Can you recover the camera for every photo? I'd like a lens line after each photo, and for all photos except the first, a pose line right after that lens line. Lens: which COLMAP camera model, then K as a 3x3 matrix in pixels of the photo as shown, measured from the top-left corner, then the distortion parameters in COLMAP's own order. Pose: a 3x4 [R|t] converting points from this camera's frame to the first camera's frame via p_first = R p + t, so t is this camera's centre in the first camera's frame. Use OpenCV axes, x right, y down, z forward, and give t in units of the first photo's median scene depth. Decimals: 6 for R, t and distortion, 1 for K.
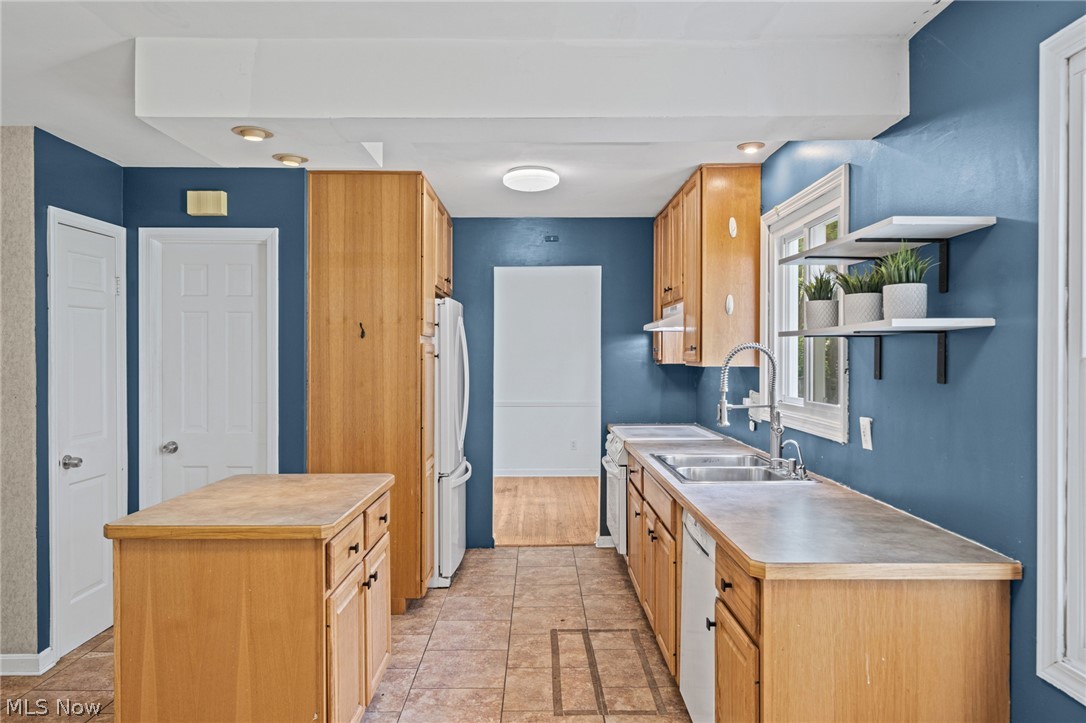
lens RADIAL K [[739.3, 0, 535.1], [0, 739.3, 360.2], [0, 0, 1]] dist [0.001745, 0.000630]
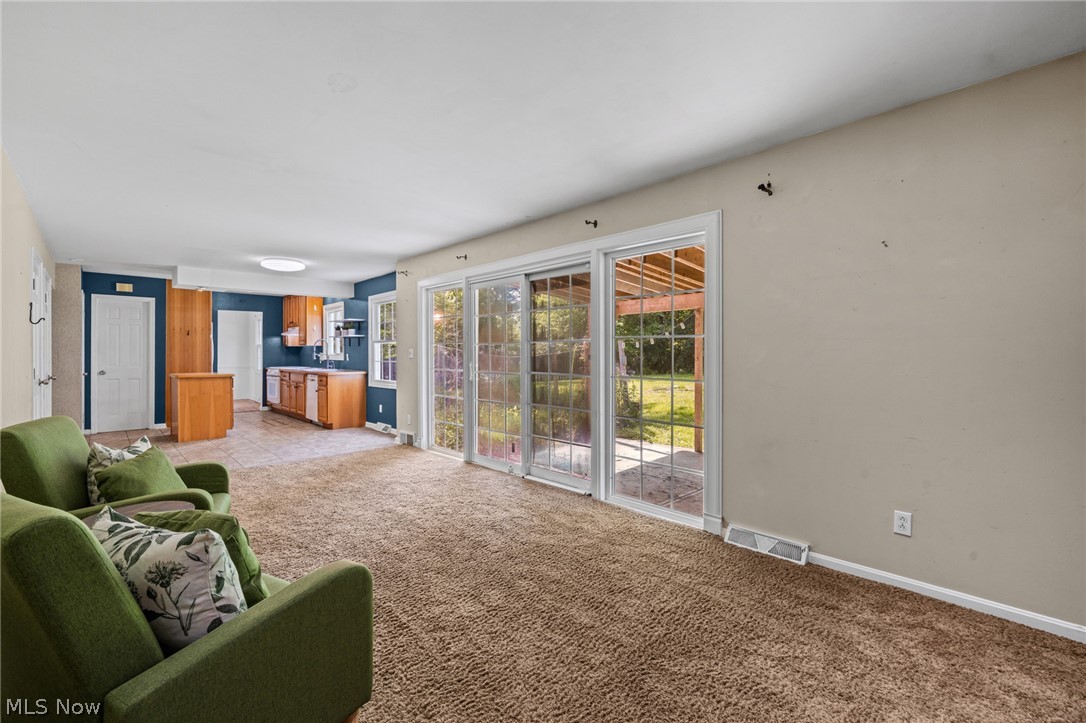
lens RADIAL K [[474.9, 0, 543.5], [0, 474.9, 354.1], [0, 0, 1]] dist [-0.001828, -0.000158]
pose [[0.725768, -0.001825, 0.687937, -0.519467], [0.004327, 0.999989, -0.001912, 0.059000], [-0.687926, 0.004365, 0.725768, -1.457492]]
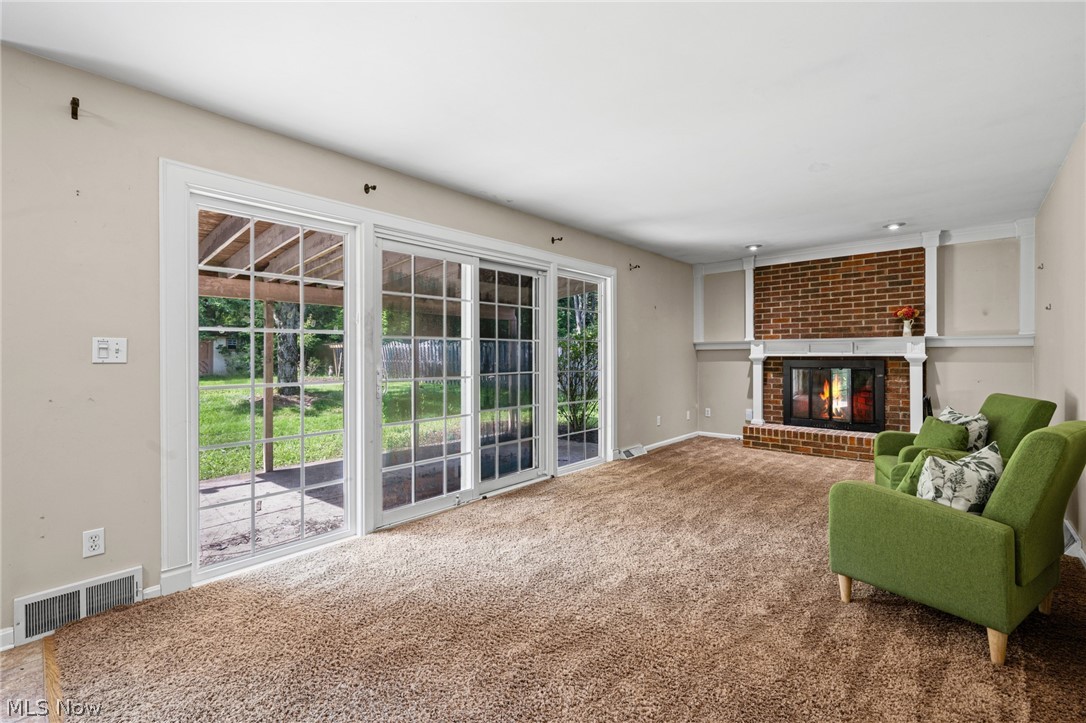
lens RADIAL K [[460.9, 0, 537.7], [0, 460.9, 353.2], [0, 0, 1]] dist [-0.001125, -0.000267]
pose [[-0.733508, 0.004974, 0.679663, -0.489001], [0.004915, 0.999986, -0.002014, 0.059449], [-0.679663, 0.001863, -0.733522, -0.005901]]
